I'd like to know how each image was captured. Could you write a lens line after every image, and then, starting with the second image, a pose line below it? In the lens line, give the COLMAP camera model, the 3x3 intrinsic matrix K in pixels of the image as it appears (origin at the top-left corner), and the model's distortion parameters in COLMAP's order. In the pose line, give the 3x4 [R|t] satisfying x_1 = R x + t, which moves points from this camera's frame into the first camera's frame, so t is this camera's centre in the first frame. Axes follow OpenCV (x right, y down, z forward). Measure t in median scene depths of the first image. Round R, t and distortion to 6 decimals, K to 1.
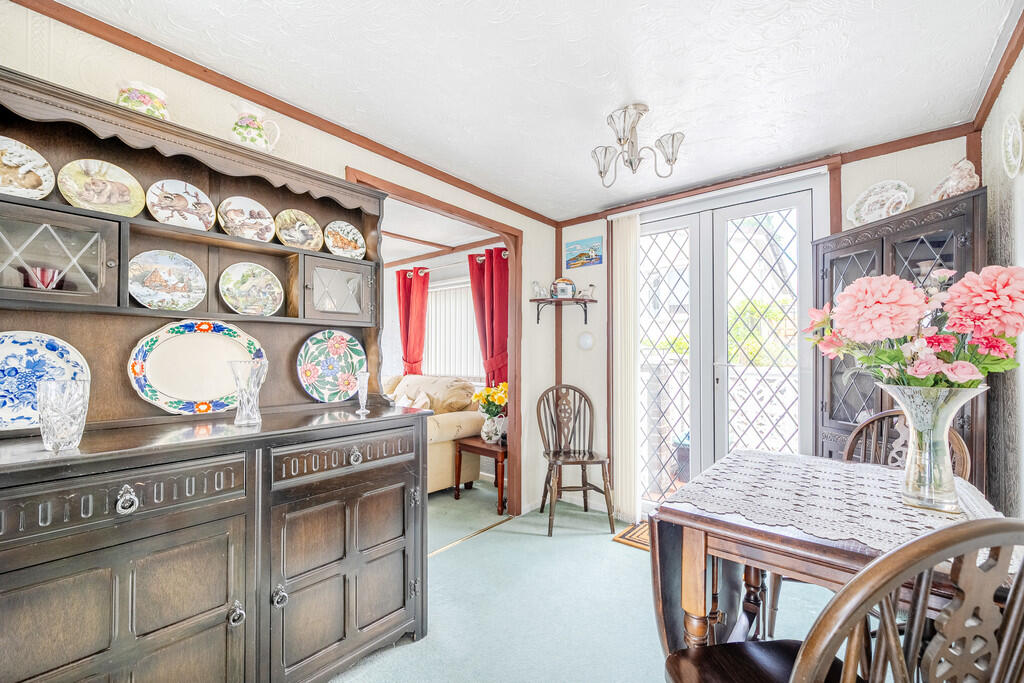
lens RADIAL K [[430.3, 0, 512.8], [0, 430.3, 344.1], [0, 0, 1]] dist [-0.002005, 0.000316]
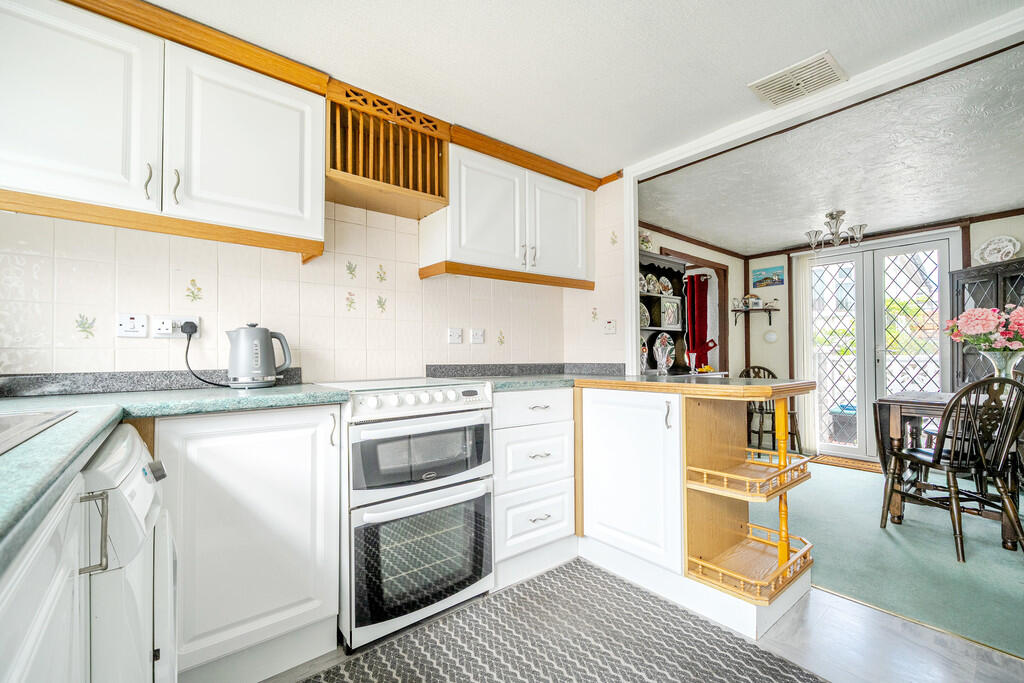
lens RADIAL K [[430.3, 0, 509.6], [0, 430.3, 345.7], [0, 0, 1]] dist [-0.002005, 0.000316]
pose [[0.980985, -0.011064, -0.193767, -0.600294], [0.012236, 0.999913, 0.004853, 0.007043], [0.193696, -0.007131, 0.981036, -0.884870]]
